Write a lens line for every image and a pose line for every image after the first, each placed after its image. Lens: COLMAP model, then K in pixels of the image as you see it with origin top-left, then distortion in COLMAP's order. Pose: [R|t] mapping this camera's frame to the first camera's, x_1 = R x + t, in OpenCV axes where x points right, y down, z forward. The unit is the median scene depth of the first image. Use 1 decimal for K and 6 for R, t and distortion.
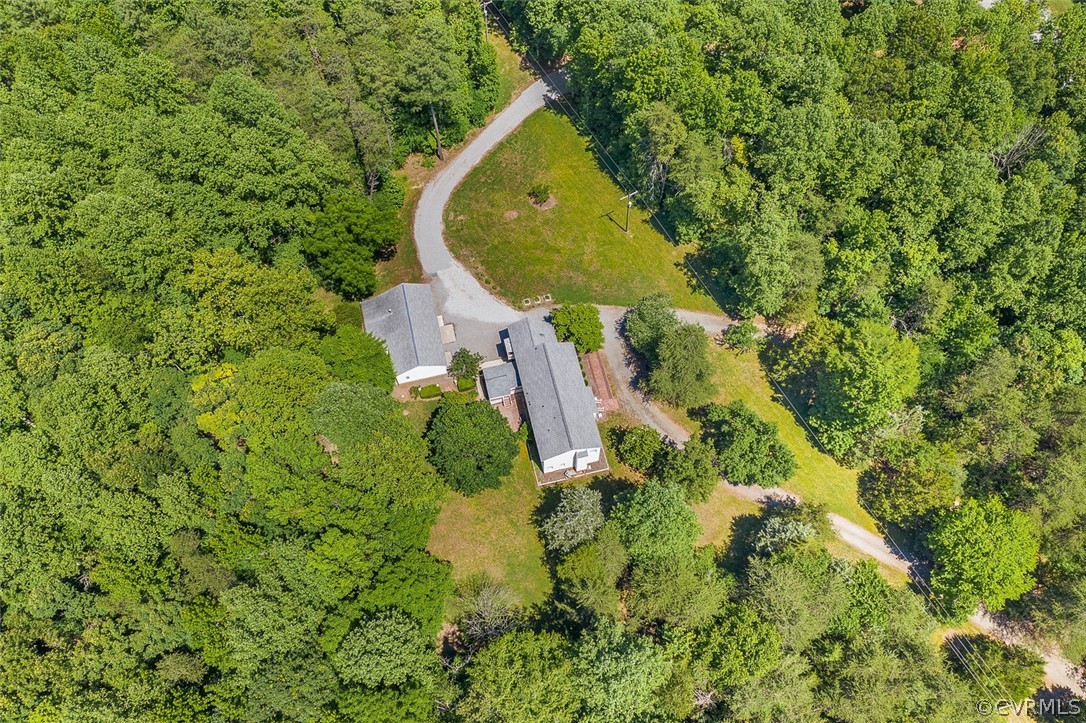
lens RADIAL K [[857.3, 0, 541.4], [0, 857.3, 372.7], [0, 0, 1]] dist [0.000932, 0.007288]
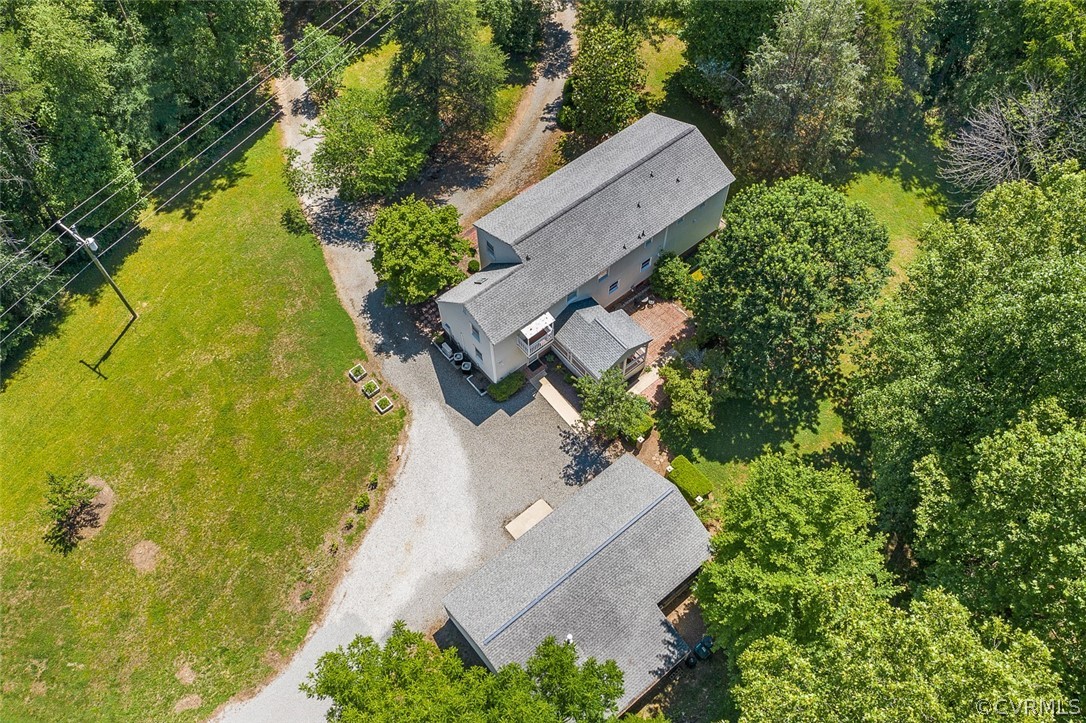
lens RADIAL K [[857.3, 0, 541.4], [0, 857.3, 372.7], [0, 0, 1]] dist [0.000932, 0.007288]
pose [[-0.436622, -0.770945, 0.463686, -0.235092], [0.822435, -0.133145, 0.553058, -0.248166], [-0.364640, 0.622829, 0.692186, 0.639706]]
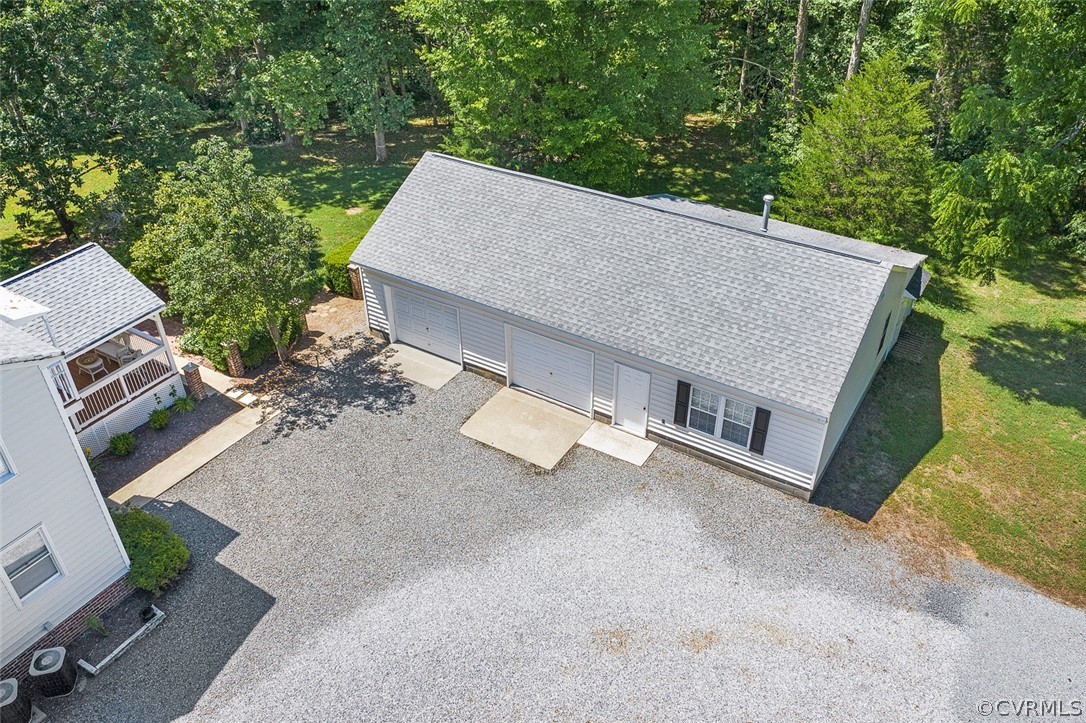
lens RADIAL K [[857.3, 0, 541.4], [0, 857.3, 372.7], [0, 0, 1]] dist [0.000932, 0.007288]
pose [[-0.718989, 0.421300, -0.552775, -0.017754], [-0.621750, -0.034435, 0.782459, -0.178860], [0.310615, 0.906267, 0.286701, 0.897733]]
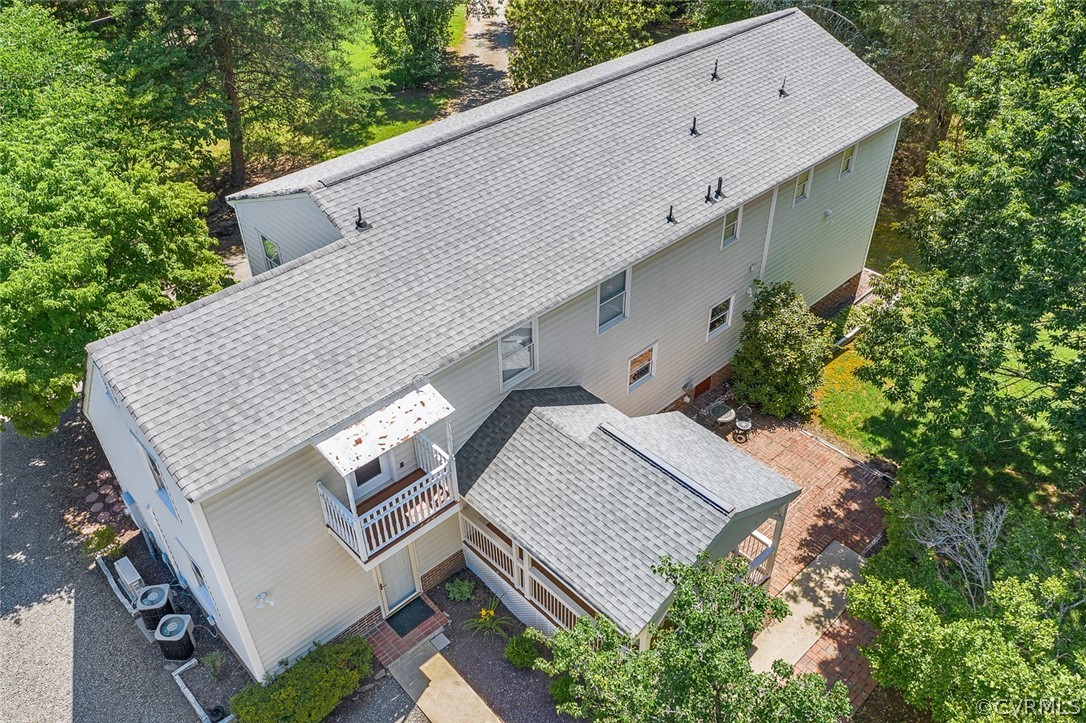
lens RADIAL K [[857.3, 0, 541.4], [0, 857.3, 372.7], [0, 0, 1]] dist [0.000932, 0.007288]
pose [[-0.491746, -0.534250, 0.687578, -0.110677], [0.796750, 0.042460, 0.602816, -0.075644], [-0.351249, 0.844260, 0.404784, 0.846517]]
